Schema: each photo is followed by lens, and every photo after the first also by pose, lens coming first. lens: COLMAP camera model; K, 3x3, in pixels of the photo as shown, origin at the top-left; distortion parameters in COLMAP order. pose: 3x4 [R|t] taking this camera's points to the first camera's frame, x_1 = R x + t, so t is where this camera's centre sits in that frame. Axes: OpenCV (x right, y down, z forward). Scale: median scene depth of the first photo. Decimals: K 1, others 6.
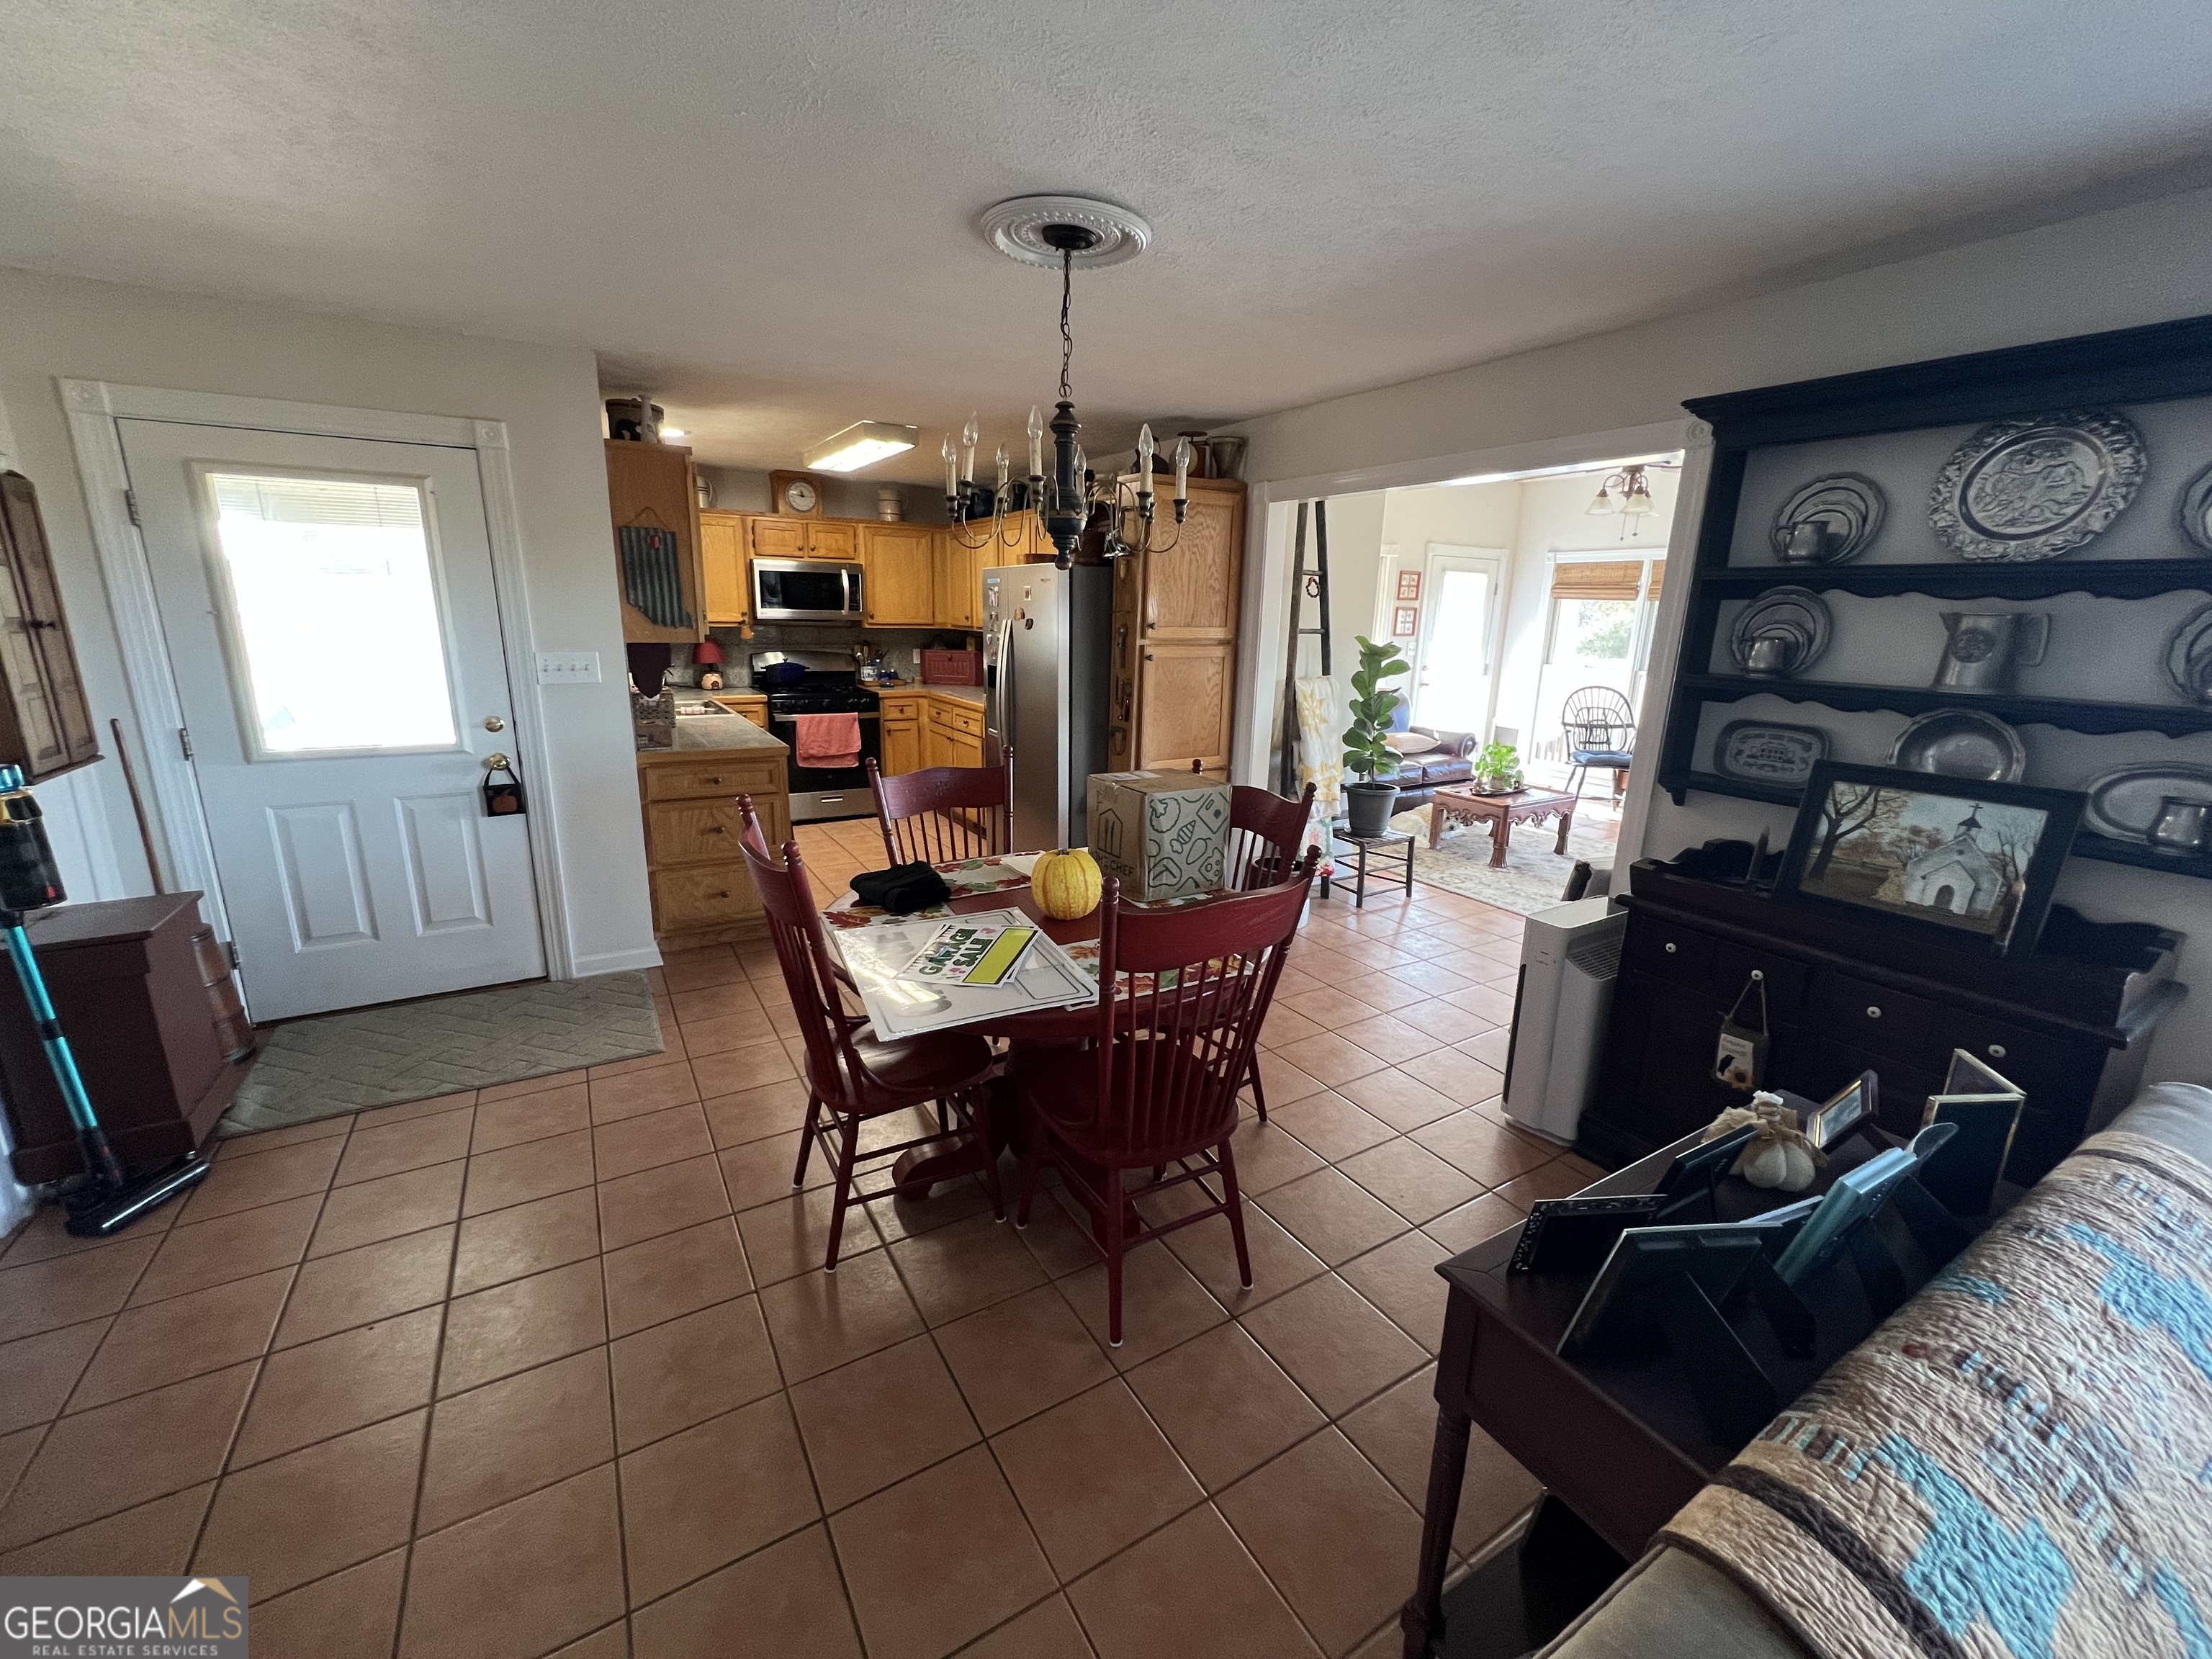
lens RADIAL K [[880.8, 0, 1097.0], [0, 880.8, 823.4], [0, 0, 1]] dist [-0.004296, 0.000123]
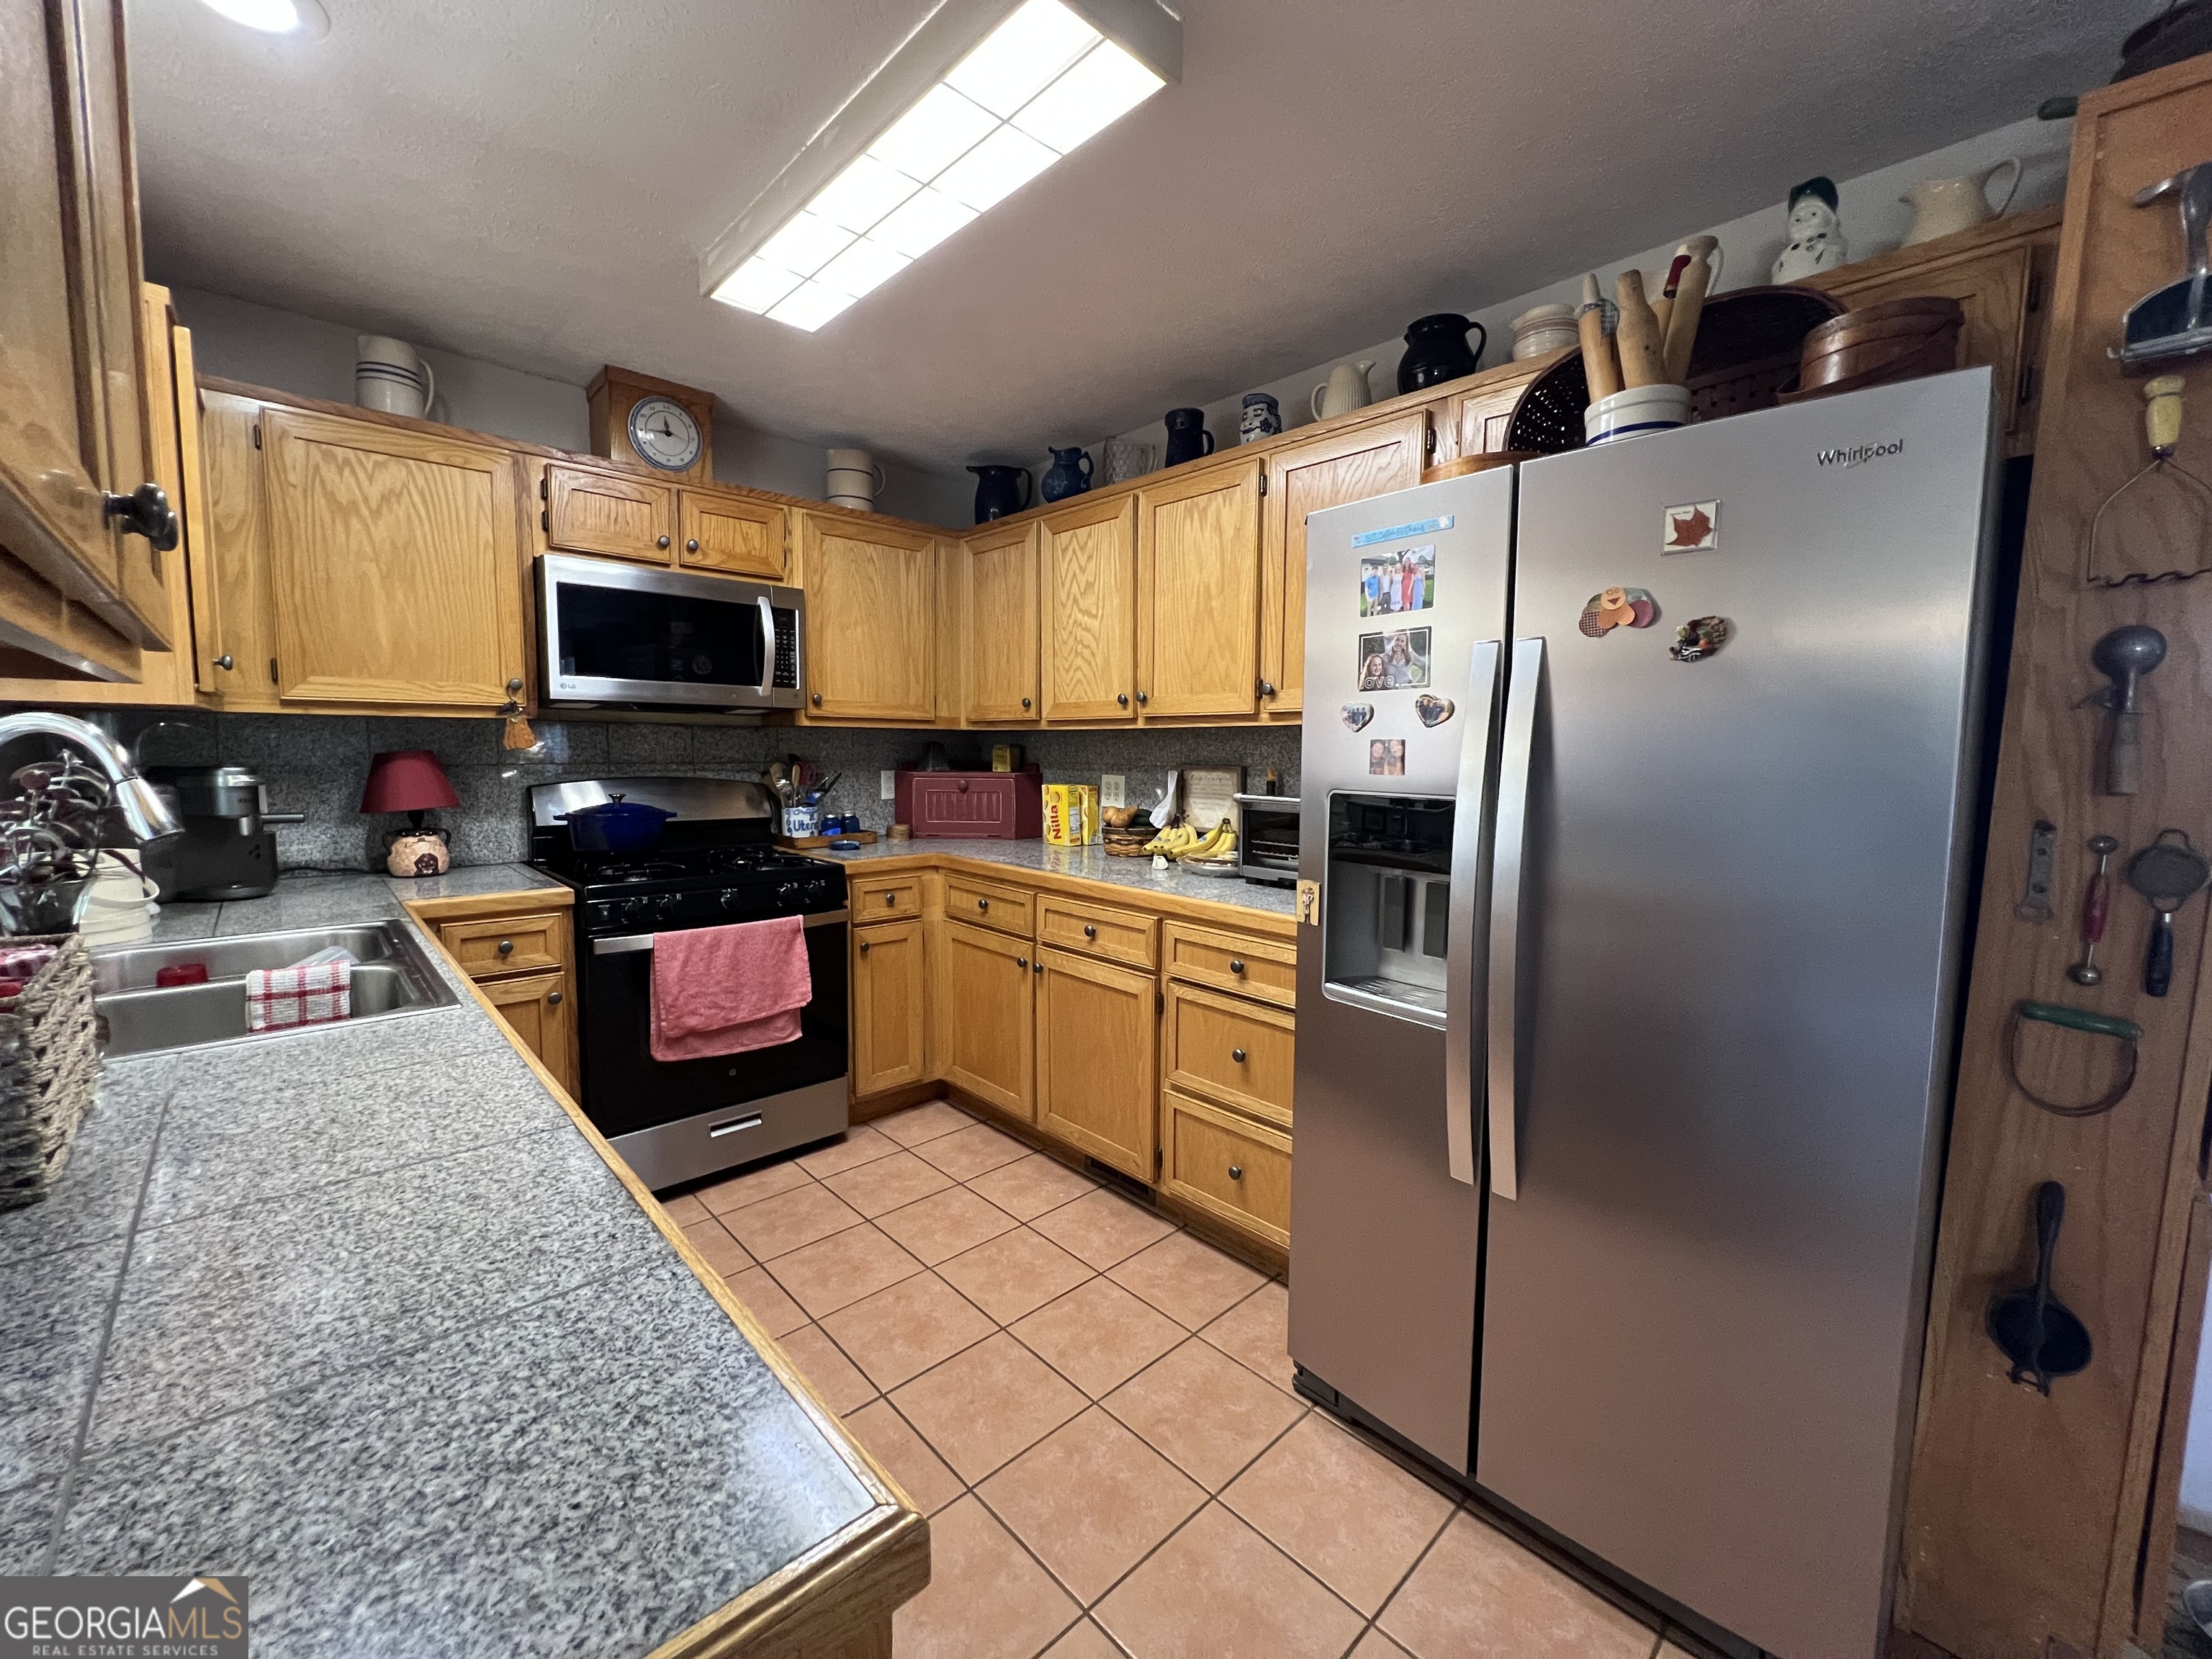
lens RADIAL K [[880.8, 0, 1097.0], [0, 880.8, 823.4], [0, 0, 1]] dist [-0.004296, 0.000123]
pose [[0.977245, -0.030677, 0.209885, -0.215276], [0.061119, 0.988245, -0.140128, -0.098727], [-0.203119, 0.149768, 0.967632, 0.537783]]
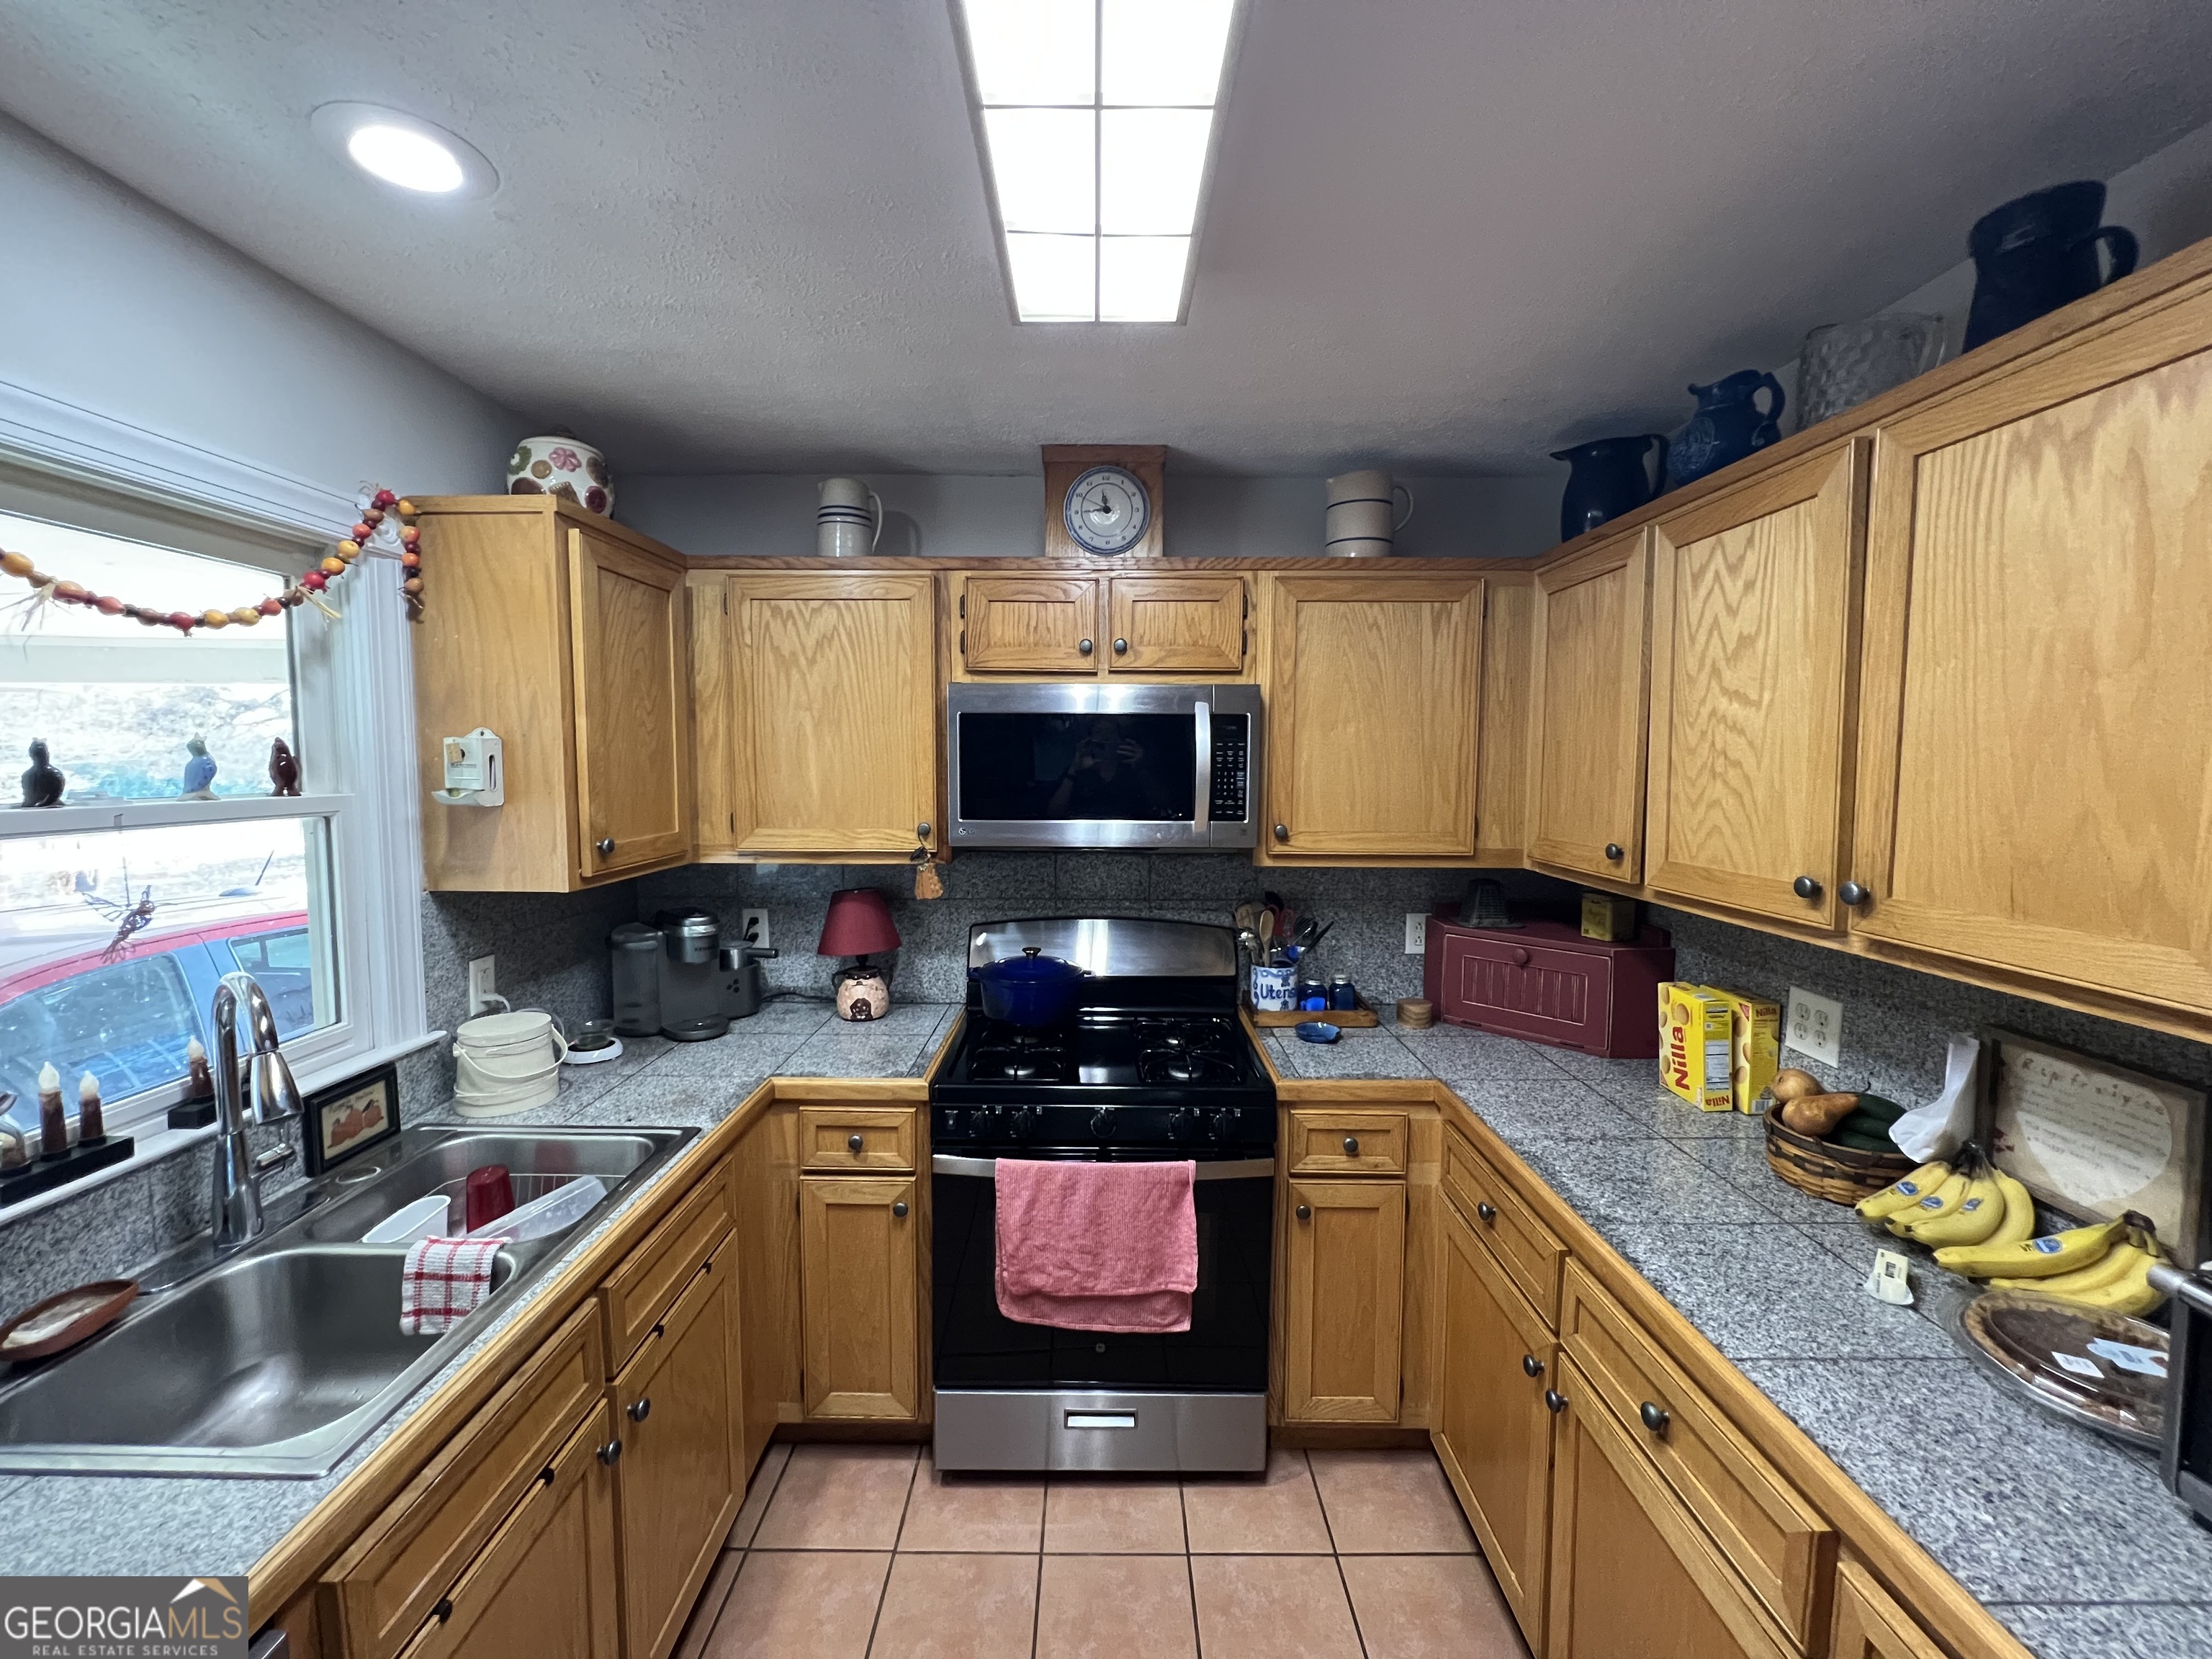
lens RADIAL K [[880.8, 0, 1097.0], [0, 880.8, 823.4], [0, 0, 1]] dist [-0.004296, 0.000123]
pose [[0.852345, 0.020545, -0.522576, -0.143402], [-0.109722, 0.984014, -0.140276, -0.188343], [0.511341, 0.176901, 0.840974, 0.694050]]
